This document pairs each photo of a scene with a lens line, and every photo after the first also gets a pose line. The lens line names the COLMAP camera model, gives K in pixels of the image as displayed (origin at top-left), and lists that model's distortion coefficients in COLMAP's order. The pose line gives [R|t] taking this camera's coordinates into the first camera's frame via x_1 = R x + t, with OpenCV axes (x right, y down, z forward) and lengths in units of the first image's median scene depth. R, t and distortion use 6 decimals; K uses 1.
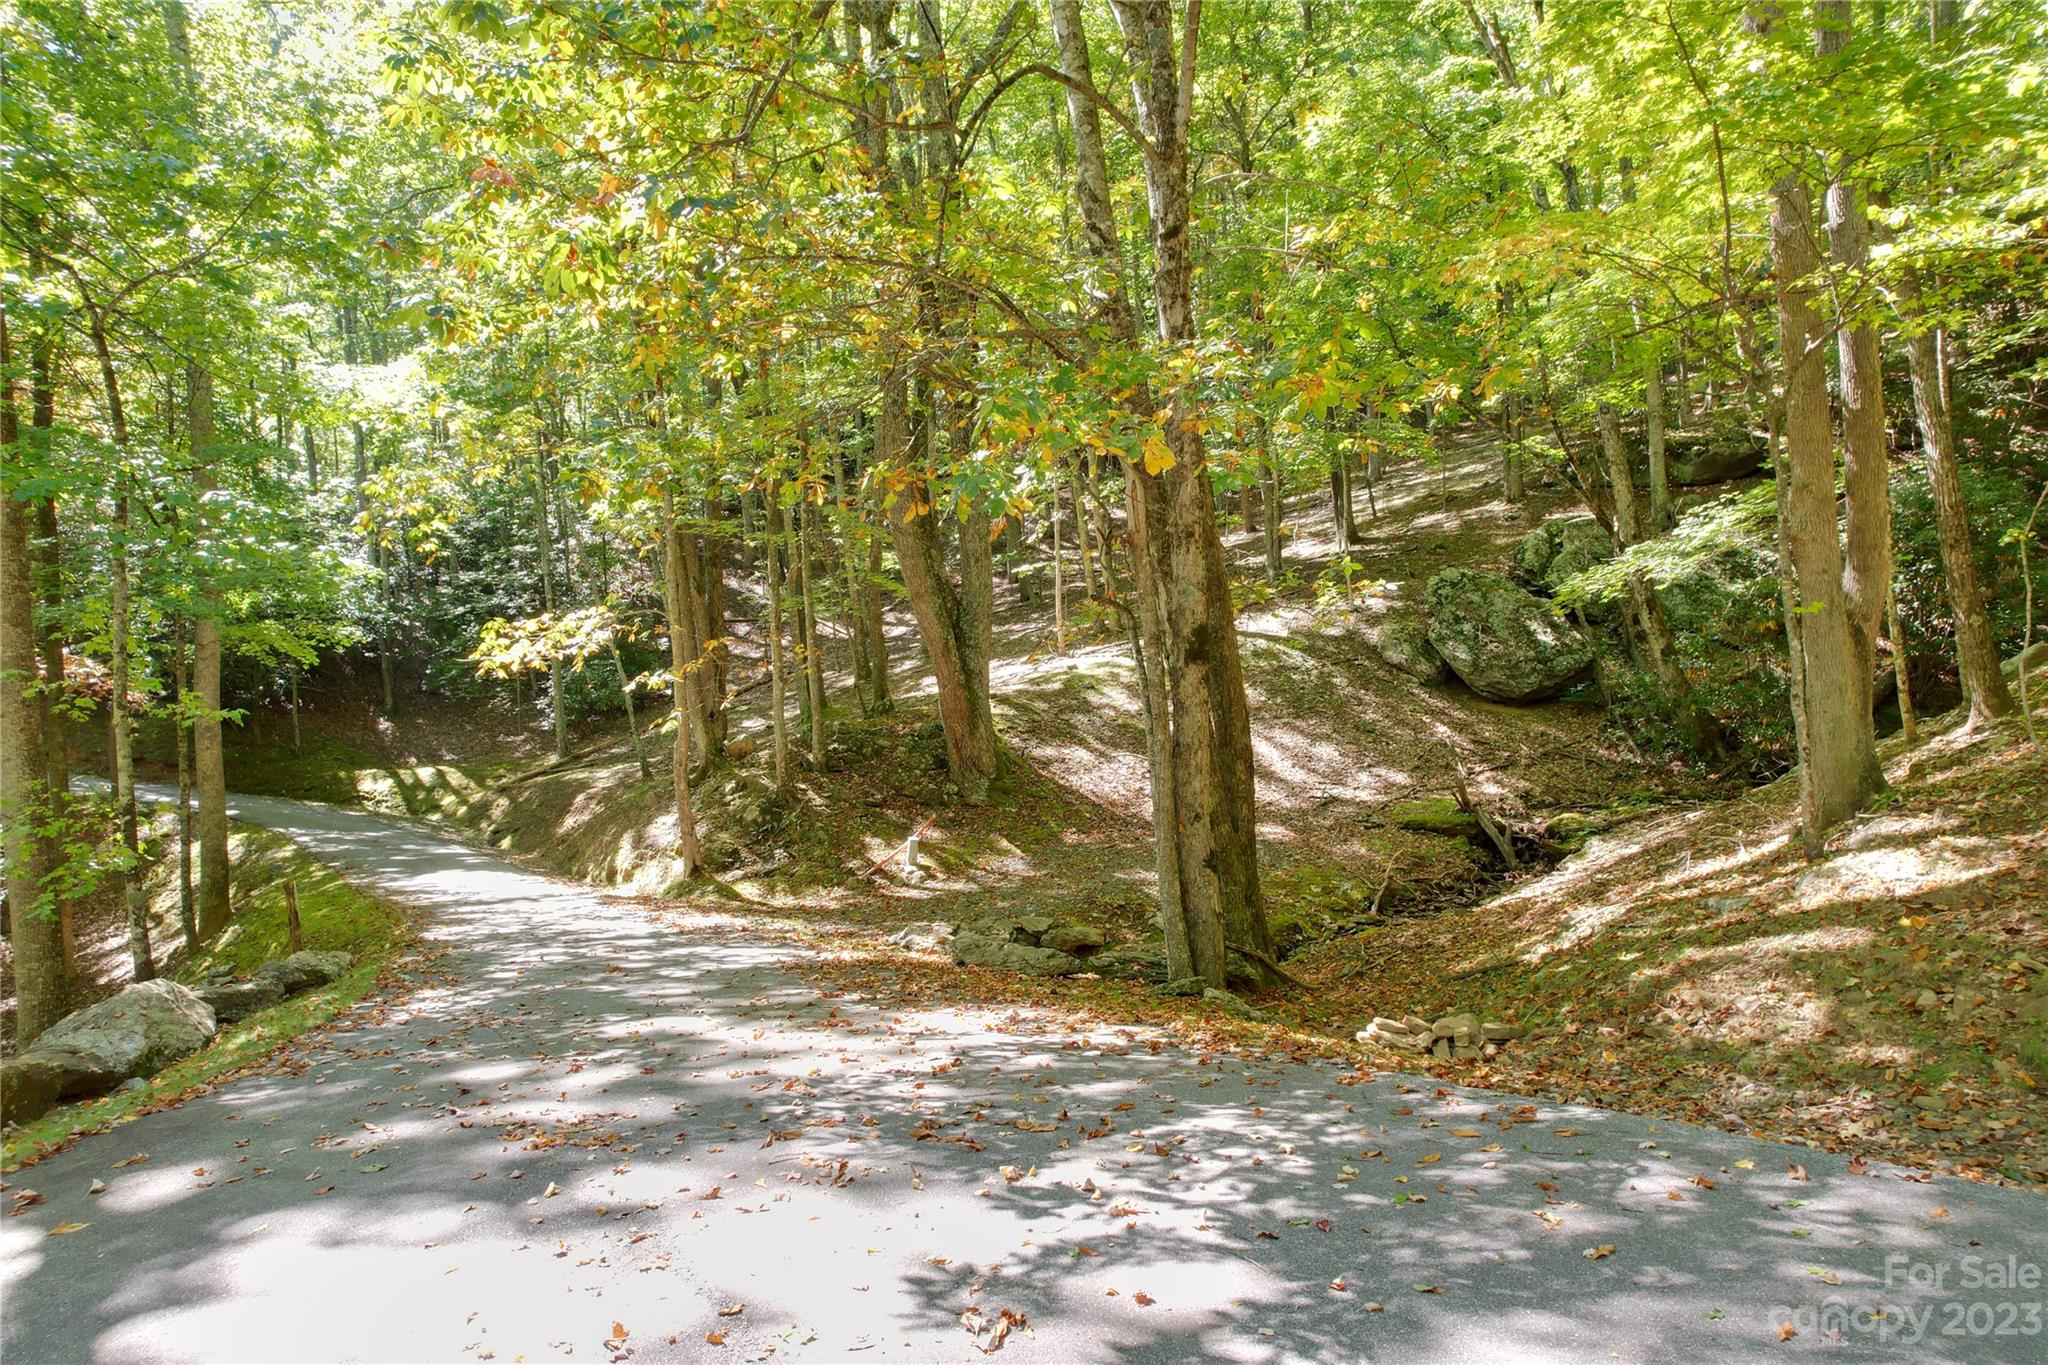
lens RADIAL K [[1262.6, 0, 1024.0], [0, 1262.6, 682.5], [0, 0, 1]] dist [-0.051243, 0.029475]
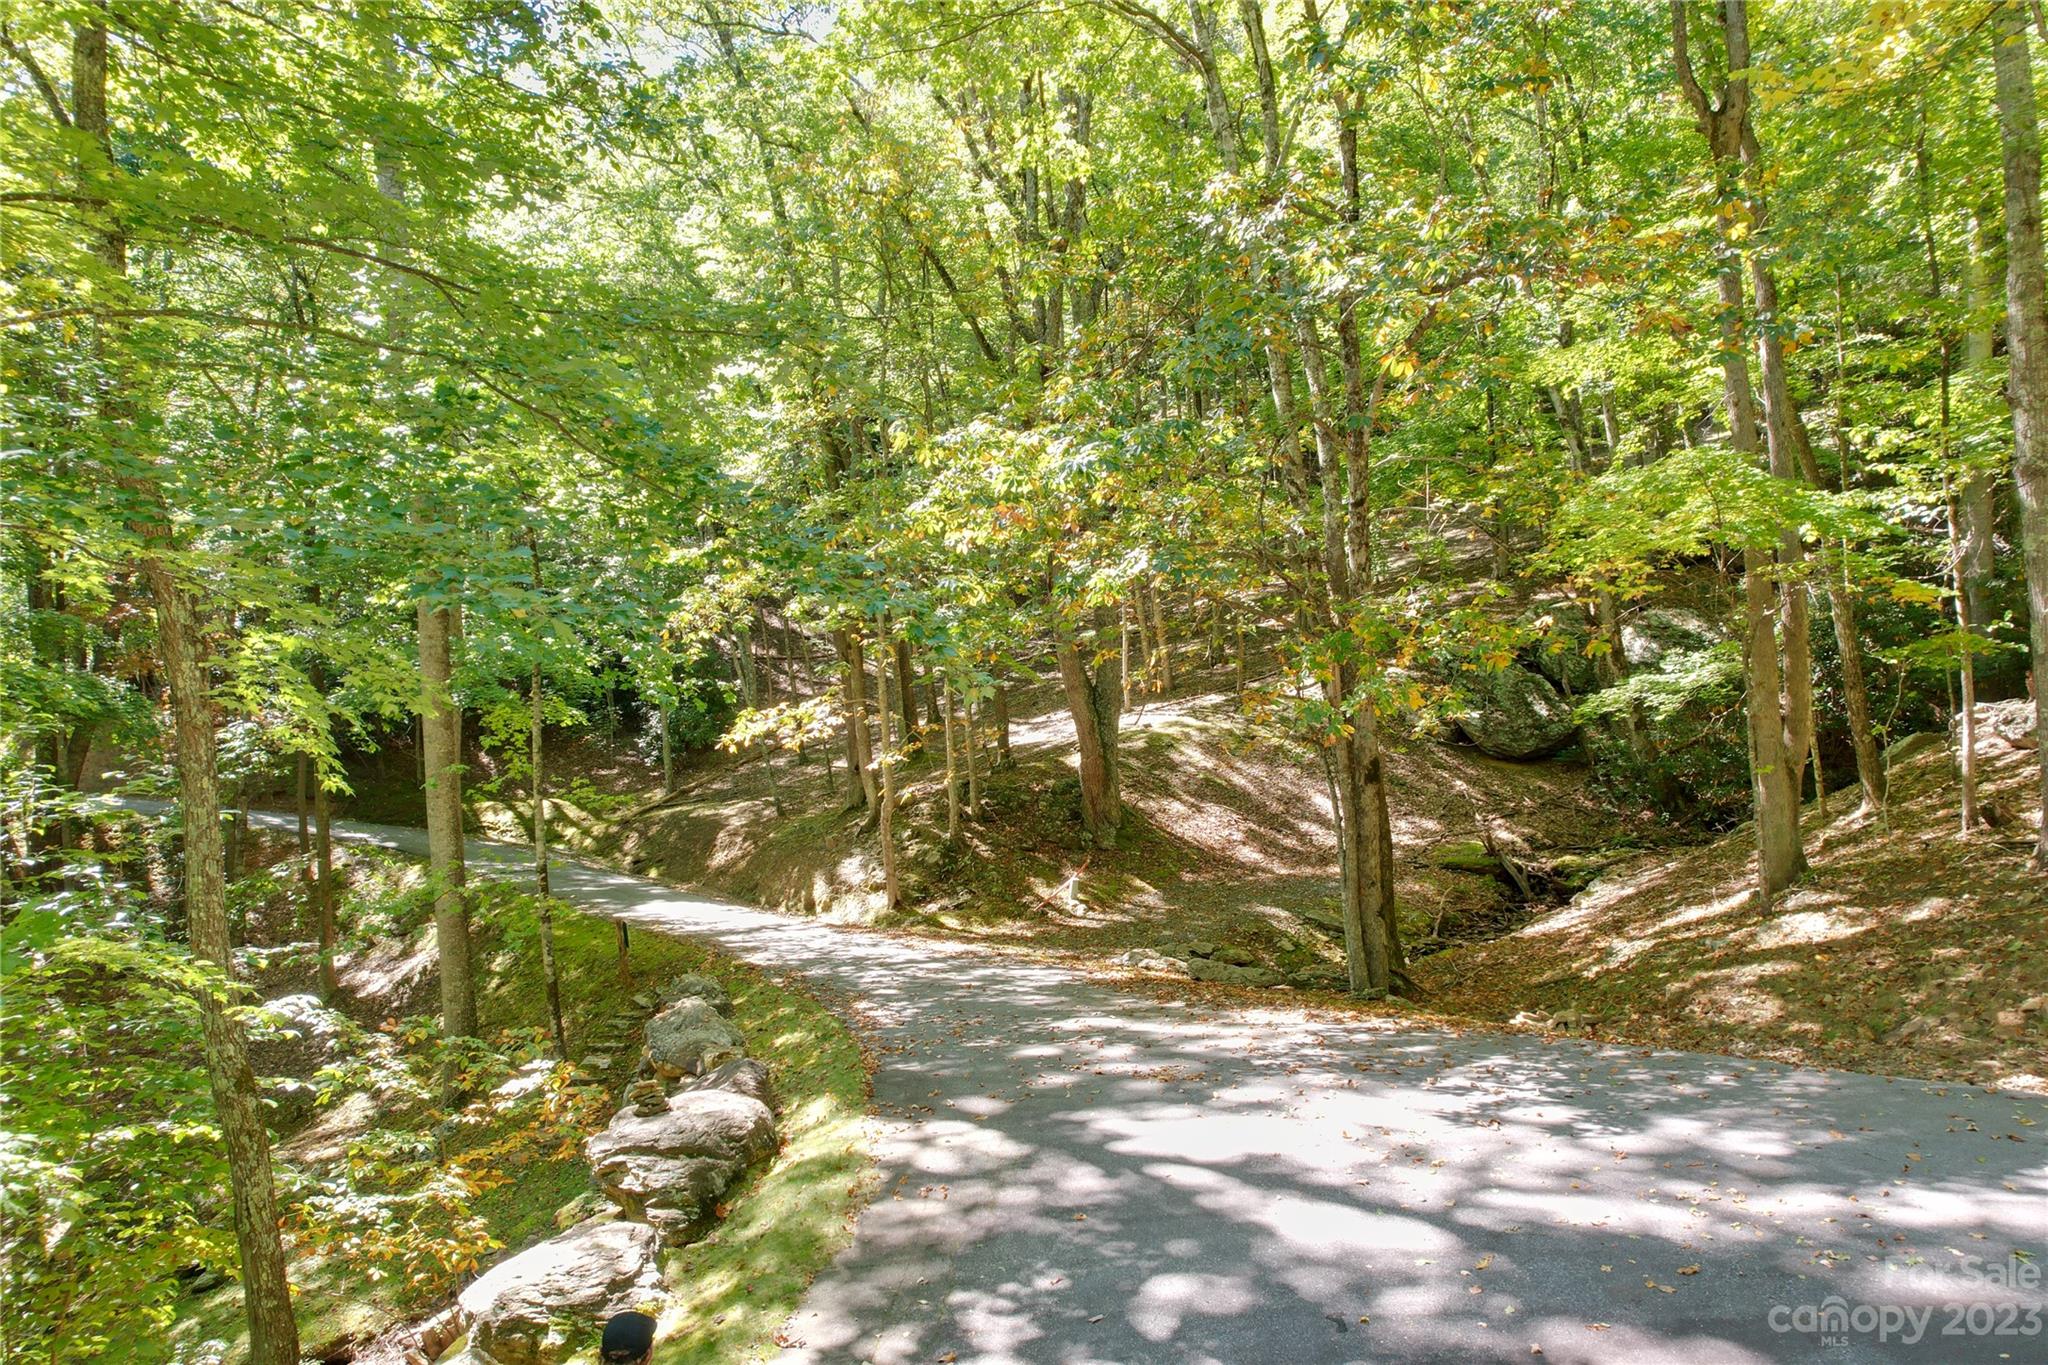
lens RADIAL K [[1262.6, 0, 1024.0], [0, 1262.6, 682.5], [0, 0, 1]] dist [-0.051243, 0.029475]
pose [[0.998925, 0.003875, 0.046198, -0.200851], [-0.003754, 0.999989, -0.002717, -0.074406], [-0.046208, 0.002540, 0.998929, -0.285603]]
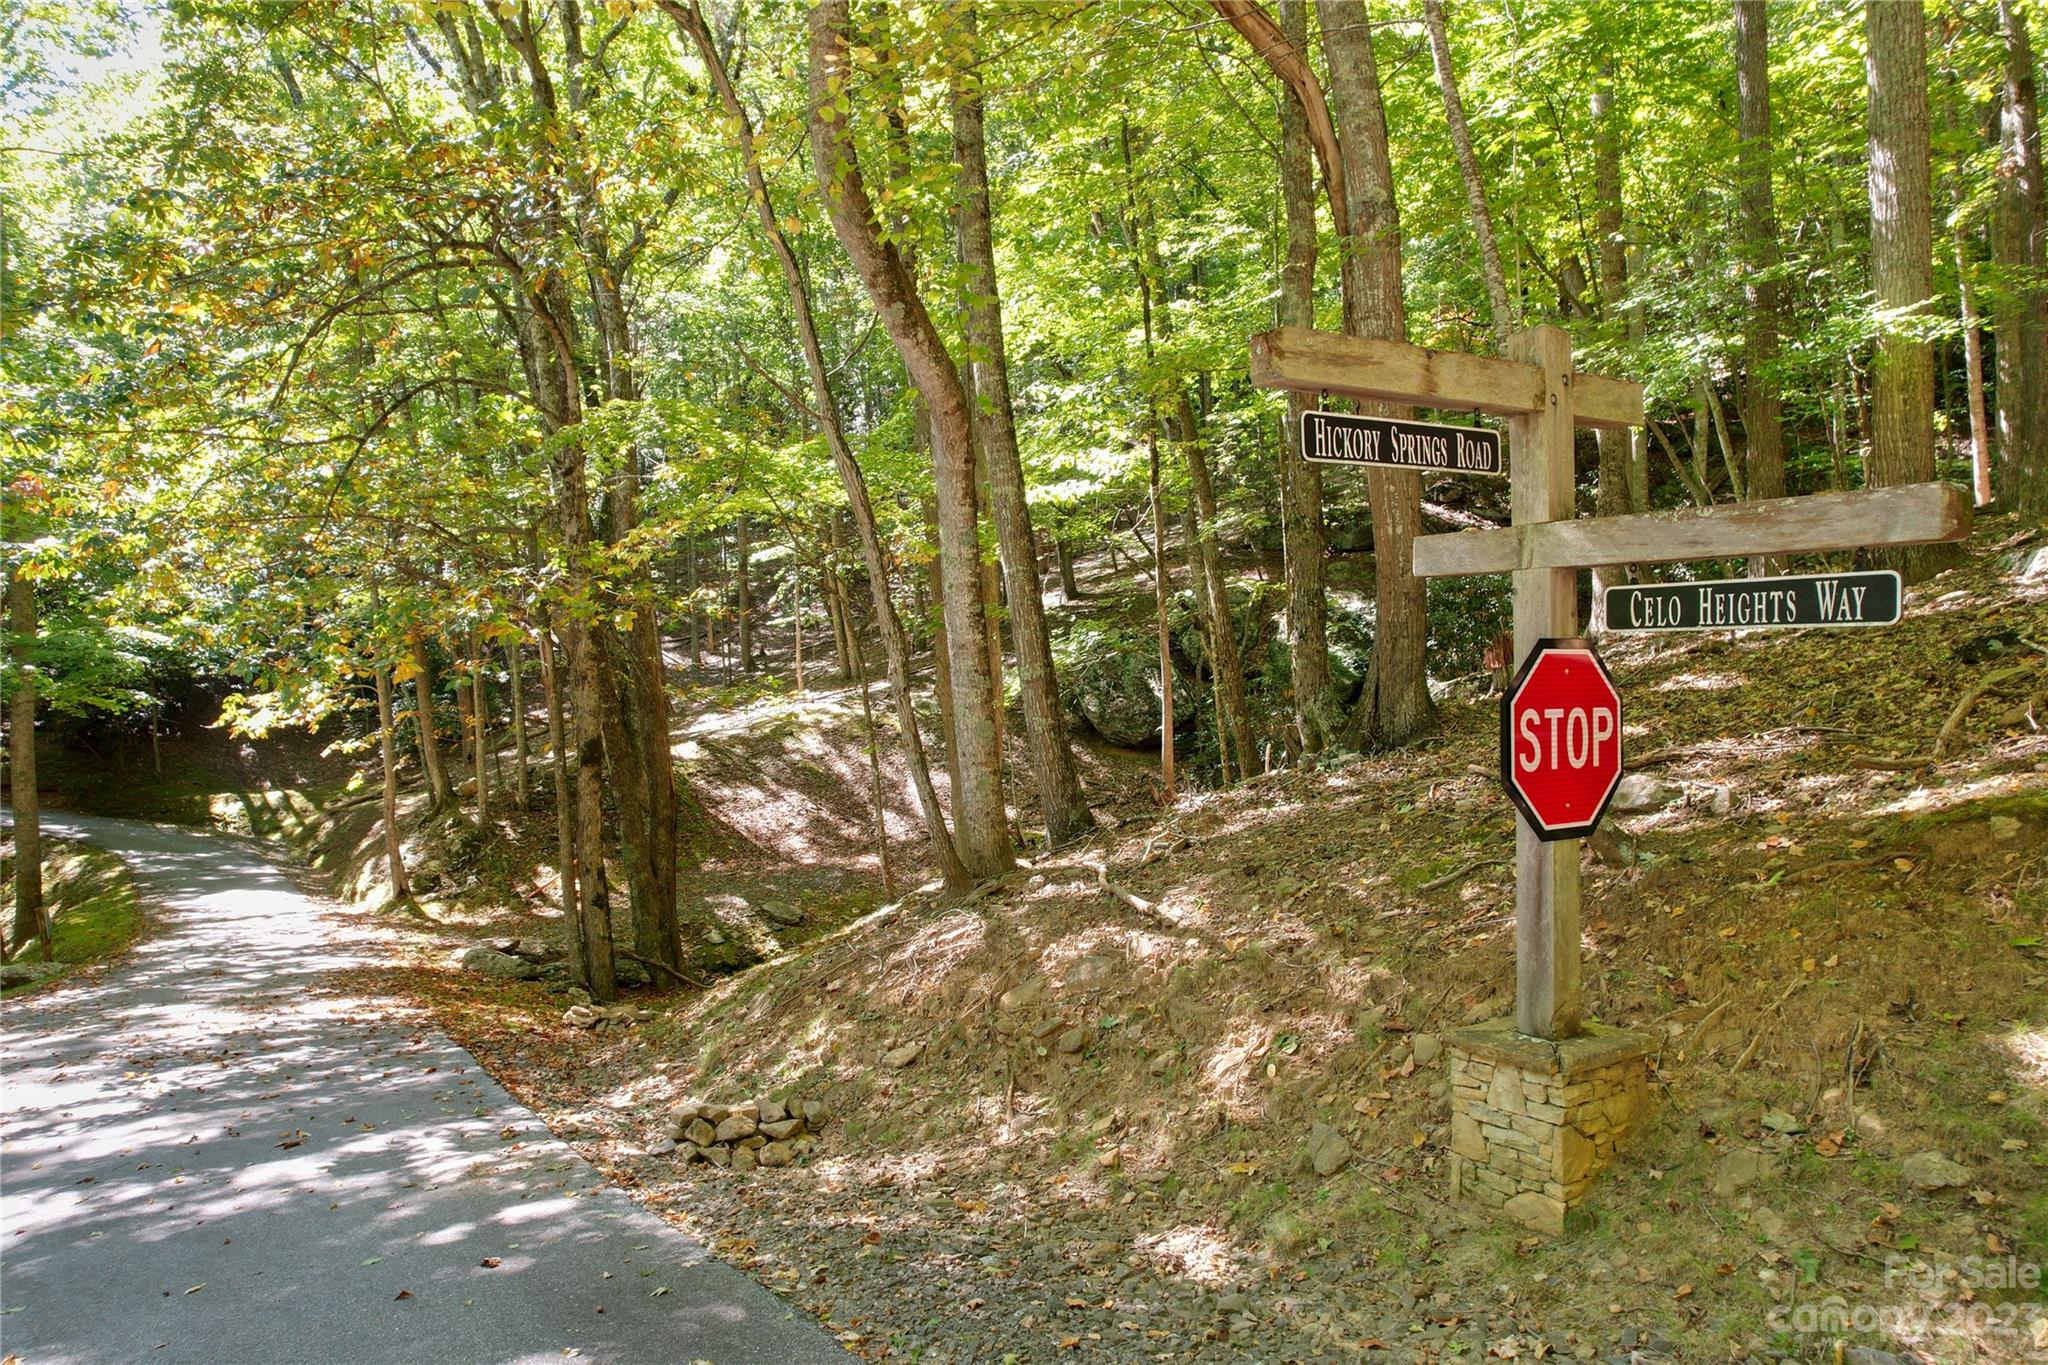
lens RADIAL K [[1262.6, 0, 1024.0], [0, 1262.6, 682.5], [0, 0, 1]] dist [-0.051243, 0.029475]
pose [[0.999743, -0.000660, 0.022644, 0.341107], [0.000600, 0.999996, 0.002647, -0.065152], [-0.022646, -0.002633, 0.999740, -0.264386]]
